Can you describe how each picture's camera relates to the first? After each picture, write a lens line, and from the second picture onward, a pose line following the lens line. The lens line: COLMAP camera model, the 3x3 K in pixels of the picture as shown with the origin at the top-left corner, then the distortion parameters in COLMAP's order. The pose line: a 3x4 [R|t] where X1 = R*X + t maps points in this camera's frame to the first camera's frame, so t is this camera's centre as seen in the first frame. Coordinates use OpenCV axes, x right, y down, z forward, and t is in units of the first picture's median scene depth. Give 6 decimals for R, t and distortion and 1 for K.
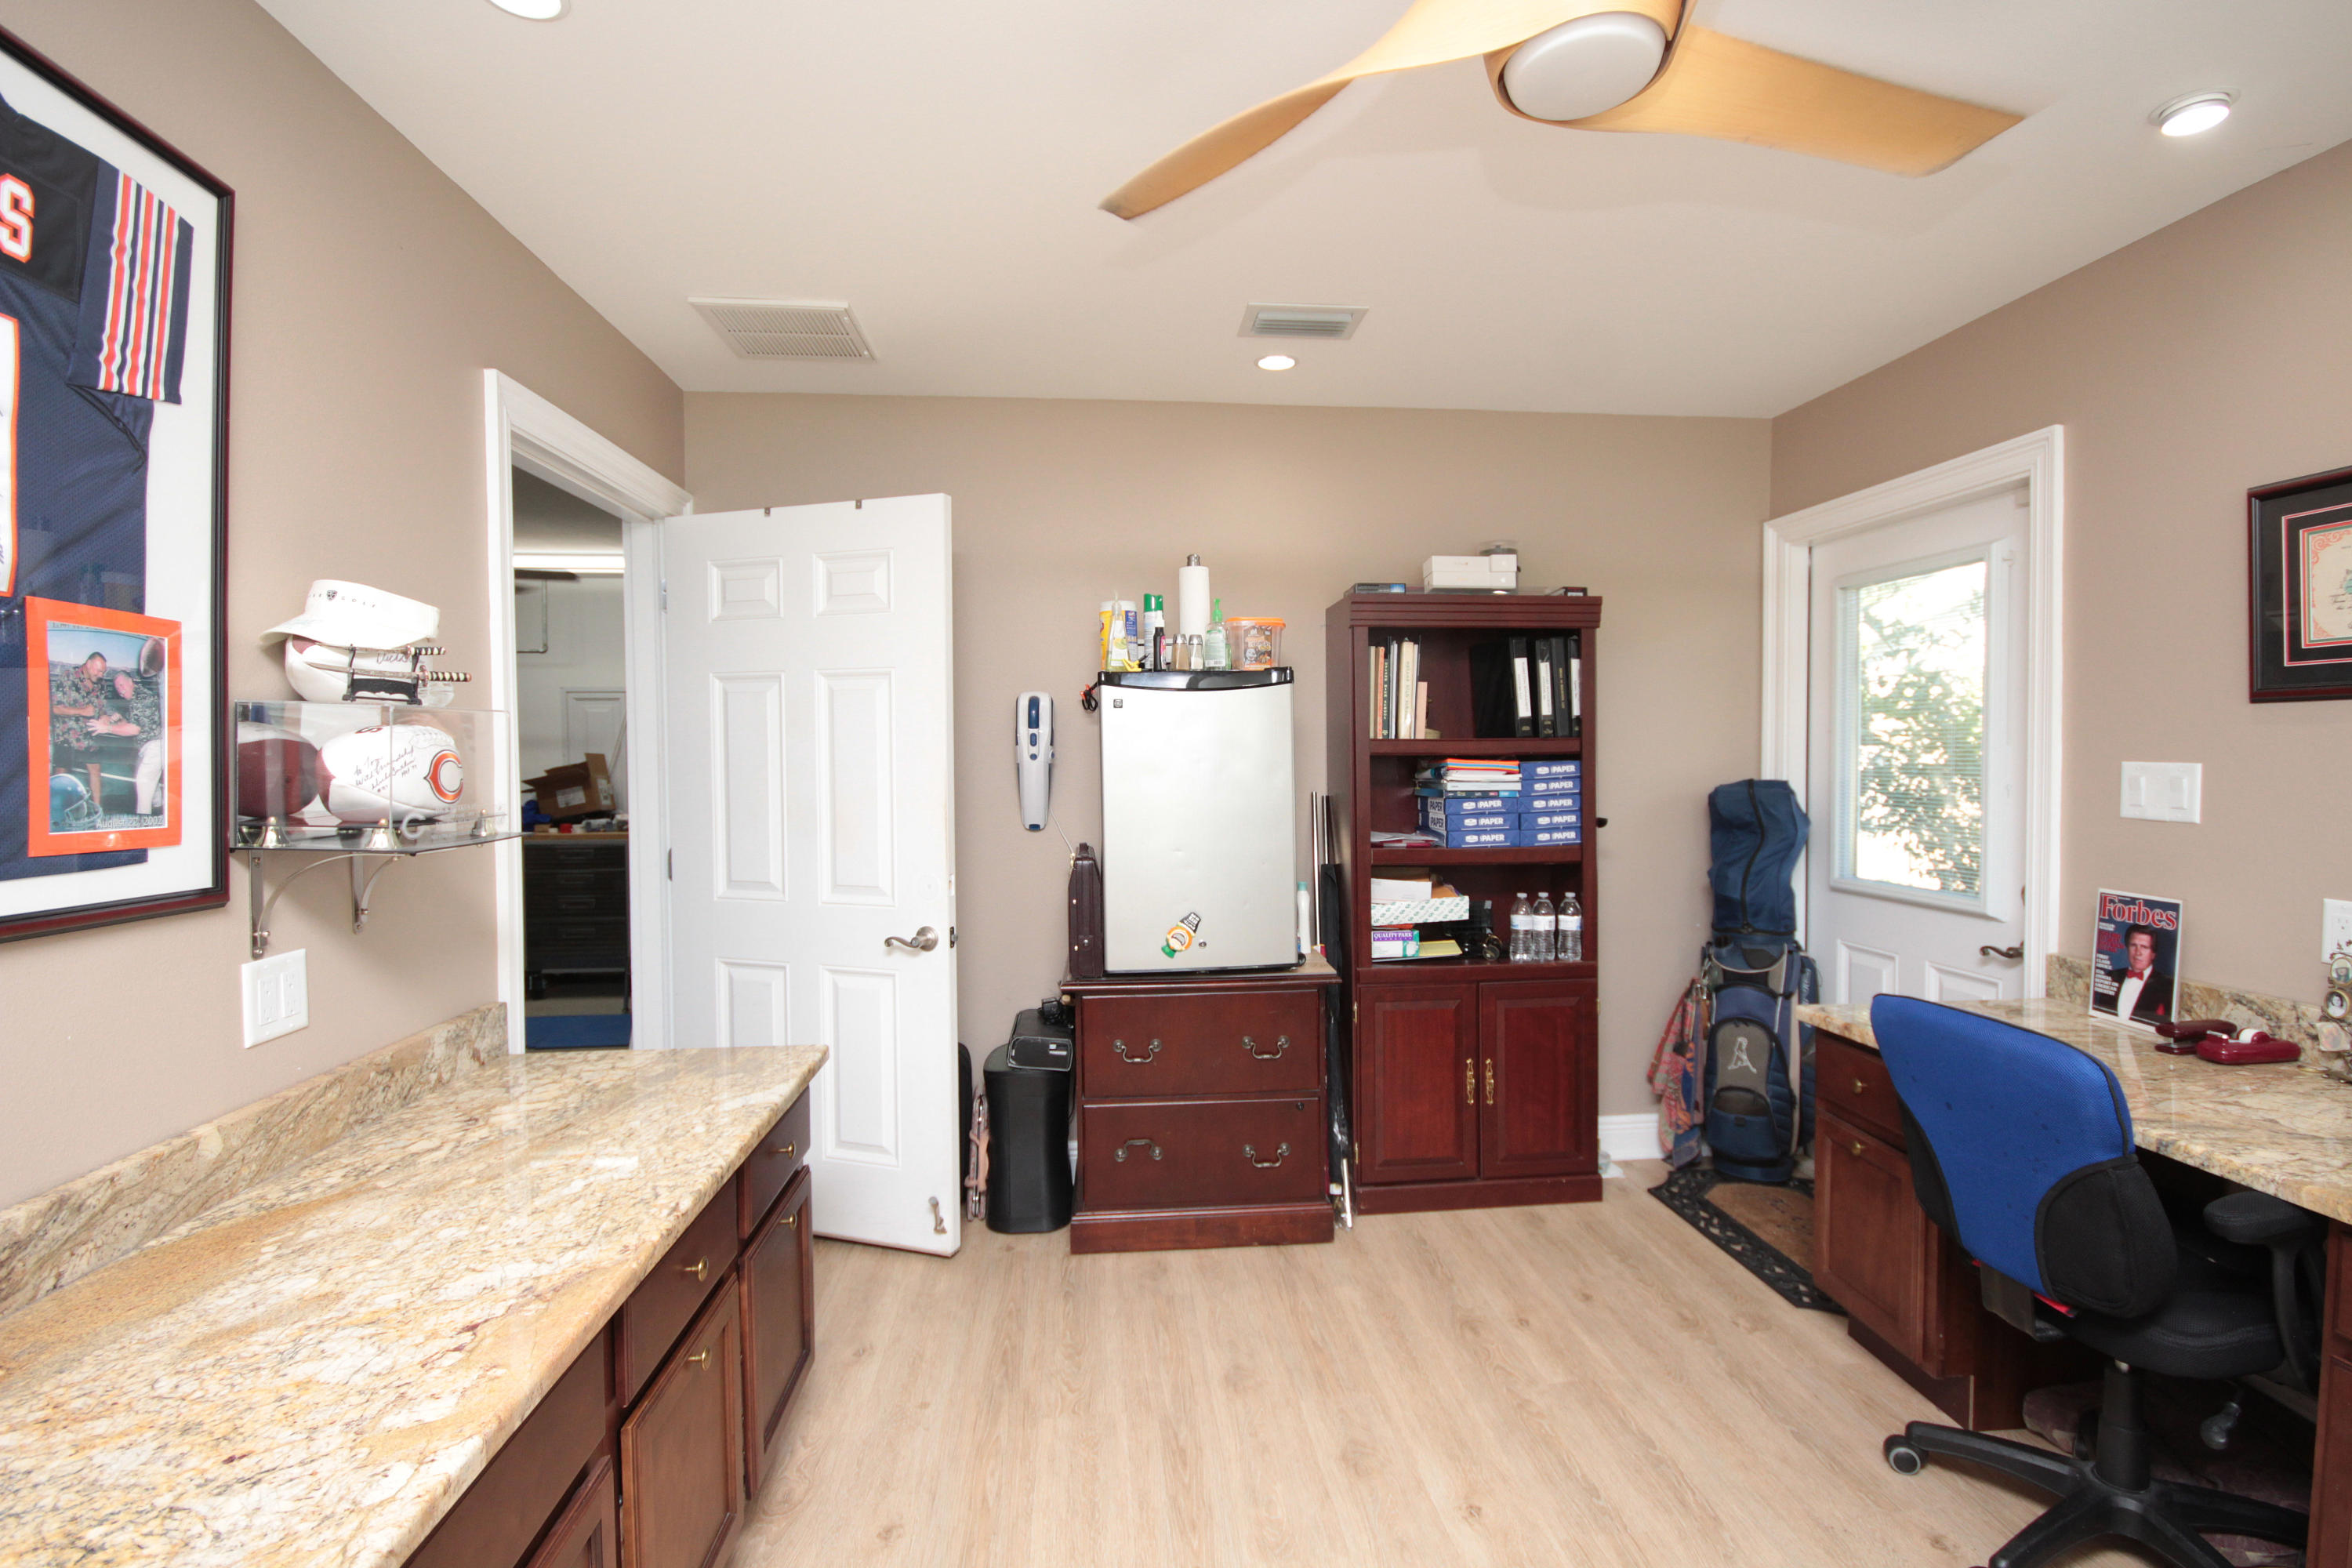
lens RADIAL K [[1094.2, 0, 1185.4], [0, 1094.2, 766.7], [0, 0, 1]] dist [-0.000040, 0.000362]
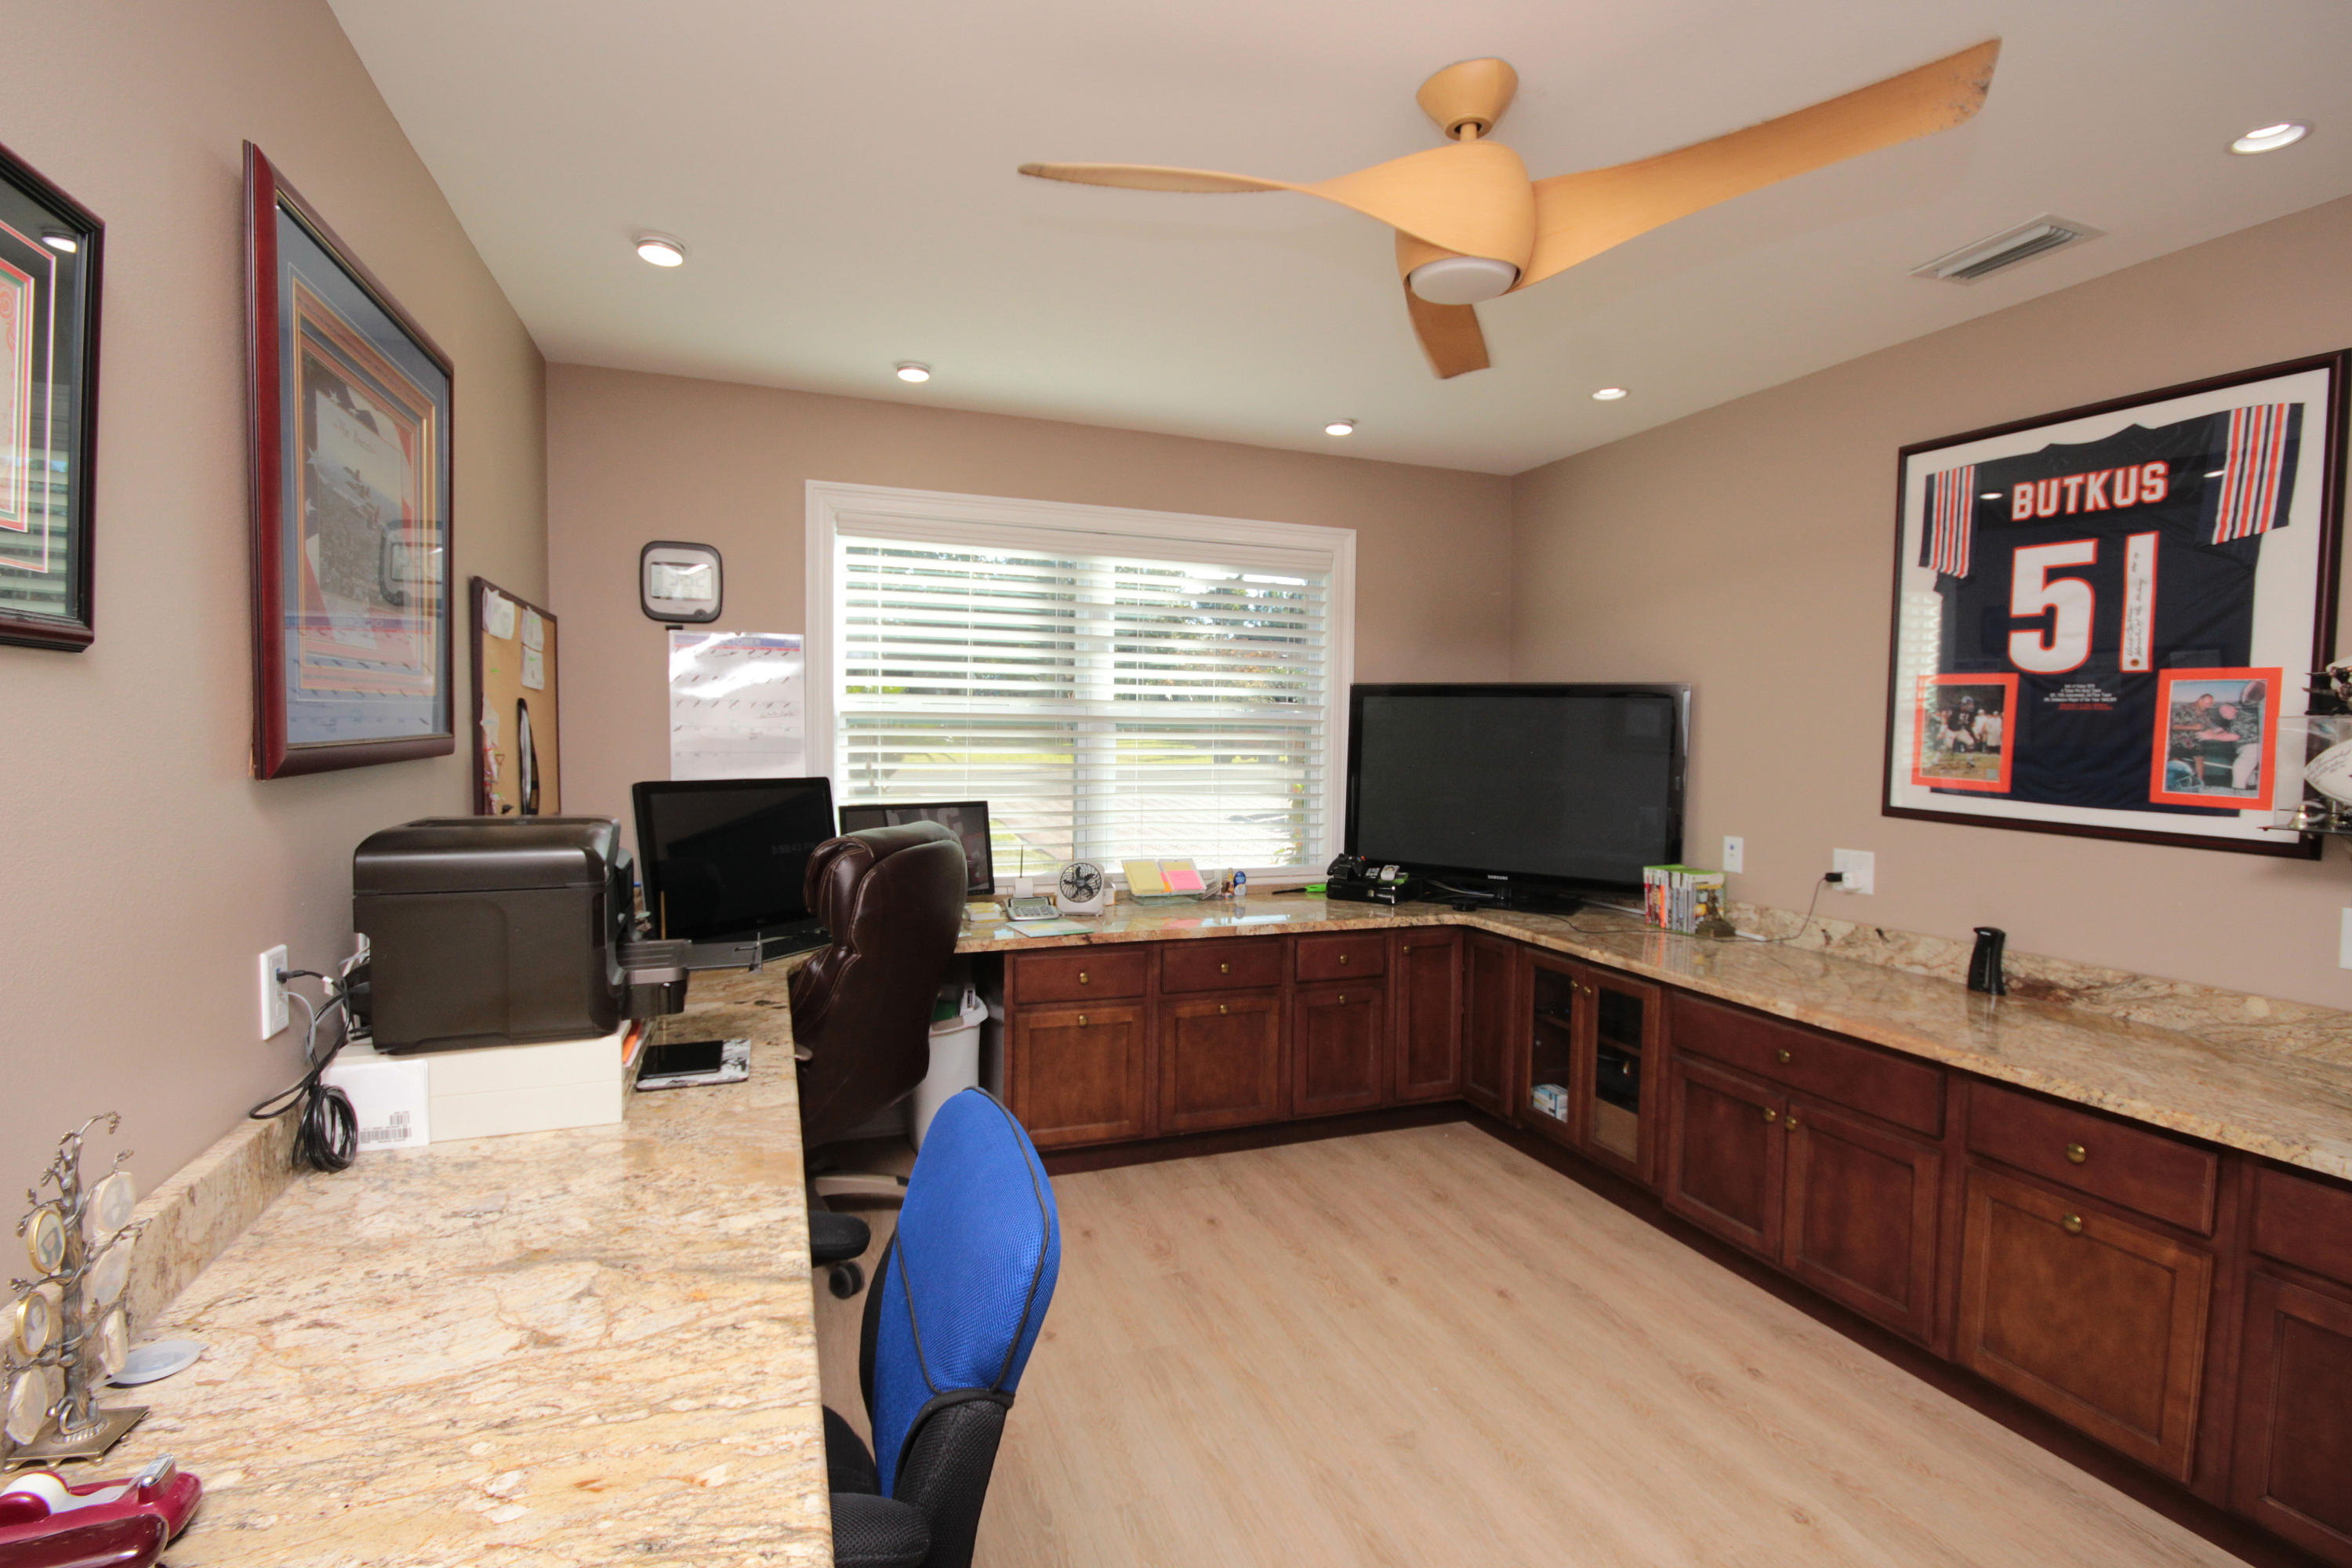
lens RADIAL K [[1094.2, 0, 1174.4], [0, 1094.2, 778.7], [0, 0, 1]] dist [-0.000040, 0.000362]
pose [[-0.966569, 0.002744, -0.256394, 1.049991], [-0.014074, 0.997867, 0.063737, -0.055191], [0.256022, 0.065215, -0.964469, 2.233686]]
